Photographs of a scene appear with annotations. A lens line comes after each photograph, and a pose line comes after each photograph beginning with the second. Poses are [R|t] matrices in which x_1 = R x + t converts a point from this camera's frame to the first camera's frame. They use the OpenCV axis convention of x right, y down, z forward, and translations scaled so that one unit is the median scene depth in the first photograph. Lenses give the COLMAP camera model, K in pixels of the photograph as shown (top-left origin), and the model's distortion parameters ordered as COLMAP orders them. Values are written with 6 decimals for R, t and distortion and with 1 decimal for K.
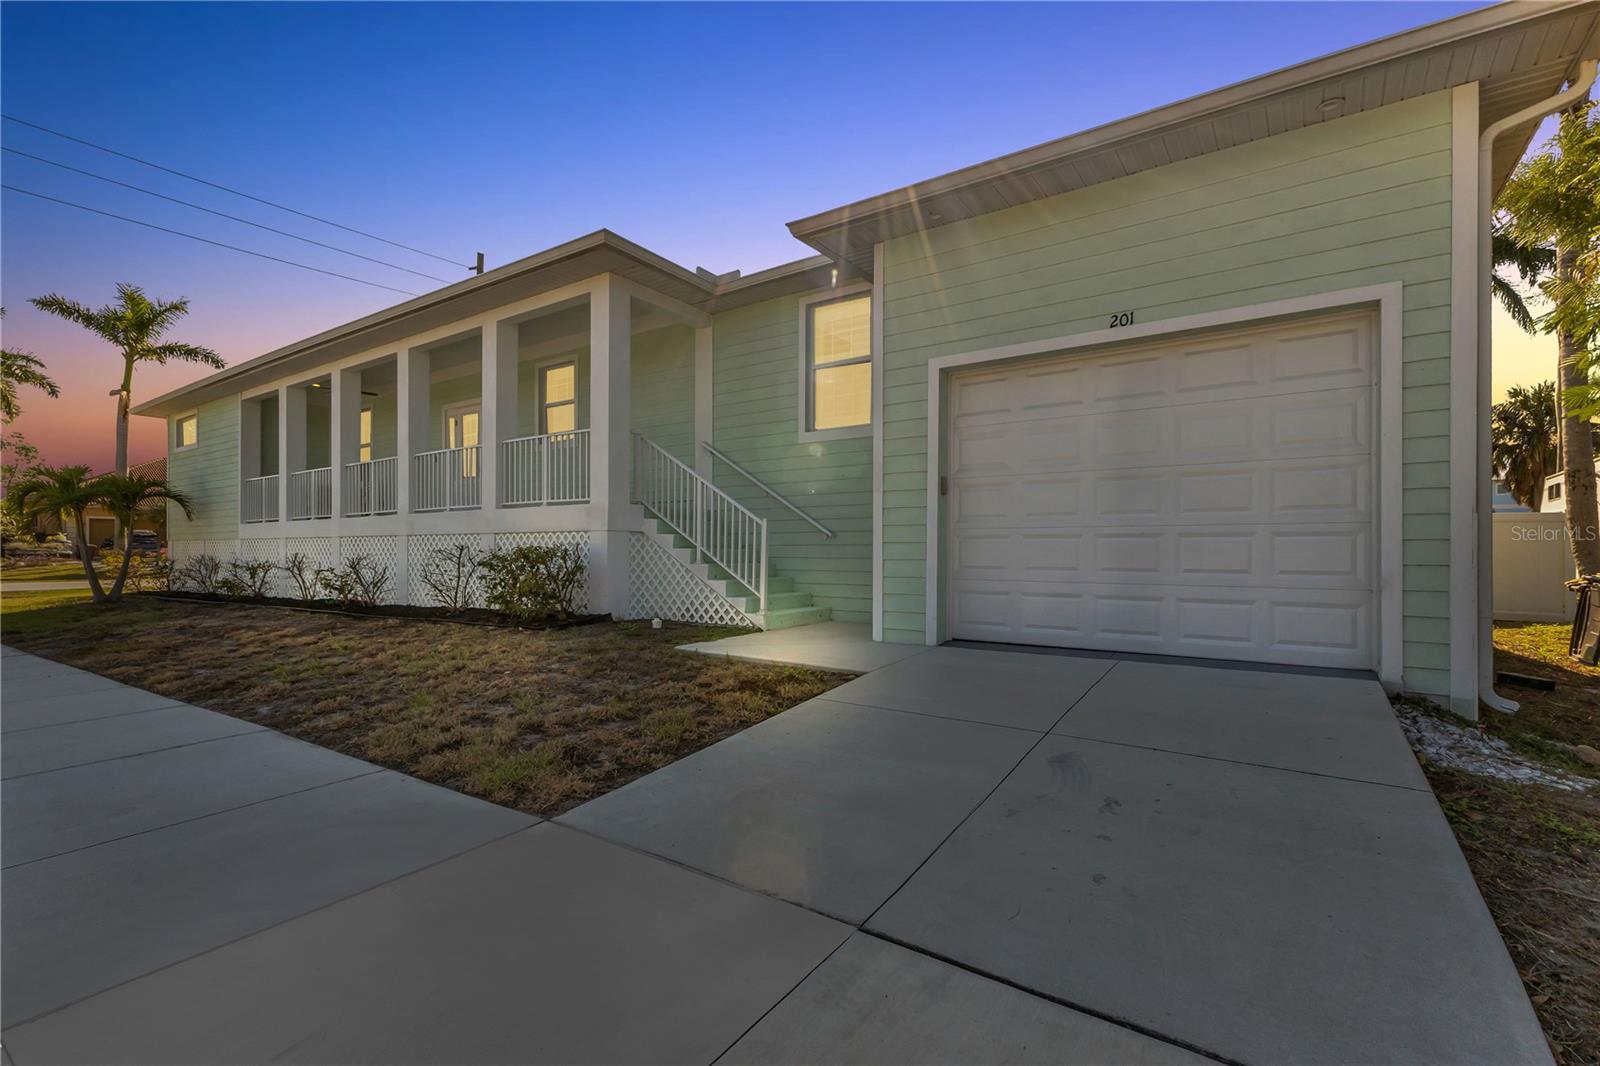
lens RADIAL K [[708.9, 0, 802.3], [0, 708.9, 541.0], [0, 0, 1]] dist [0.002673, 0.000004]
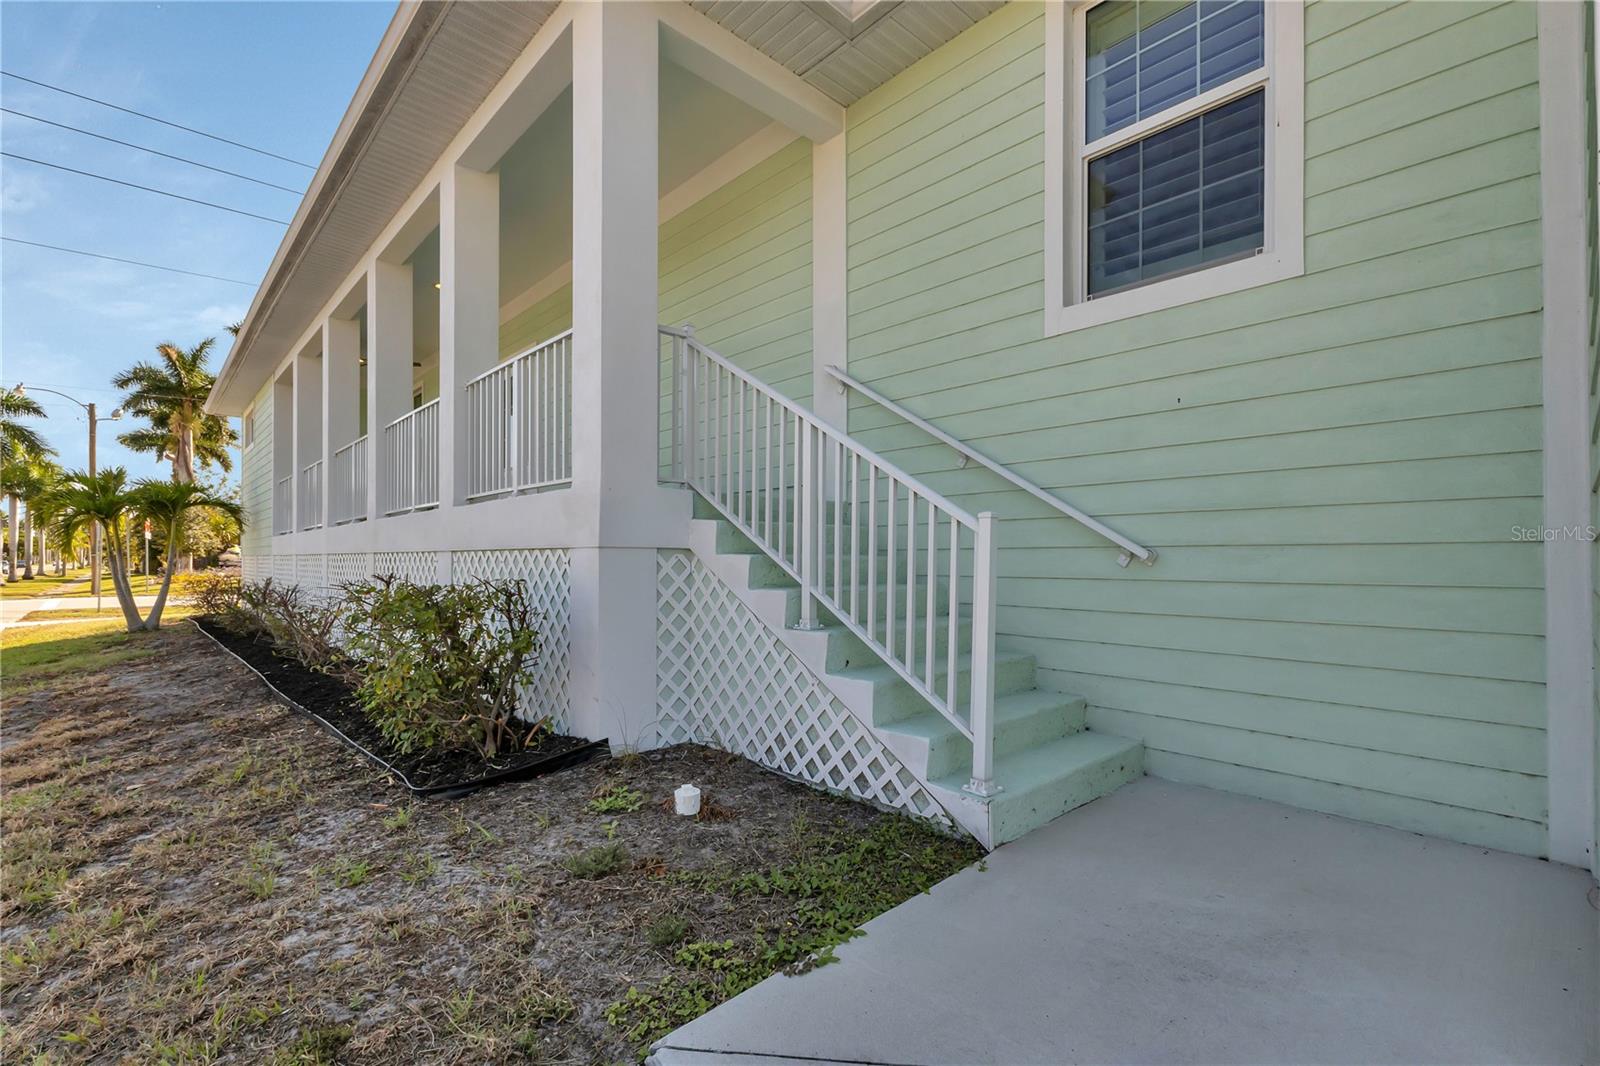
lens RADIAL K [[708.9, 0, 798.8], [0, 708.9, 547.9], [0, 0, 1]] dist [0.002673, 0.000004]
pose [[0.976633, -0.004099, -0.214875, -0.063040], [0.003645, 0.999990, -0.002507, -0.012669], [0.214883, 0.001665, 0.976638, 0.603555]]
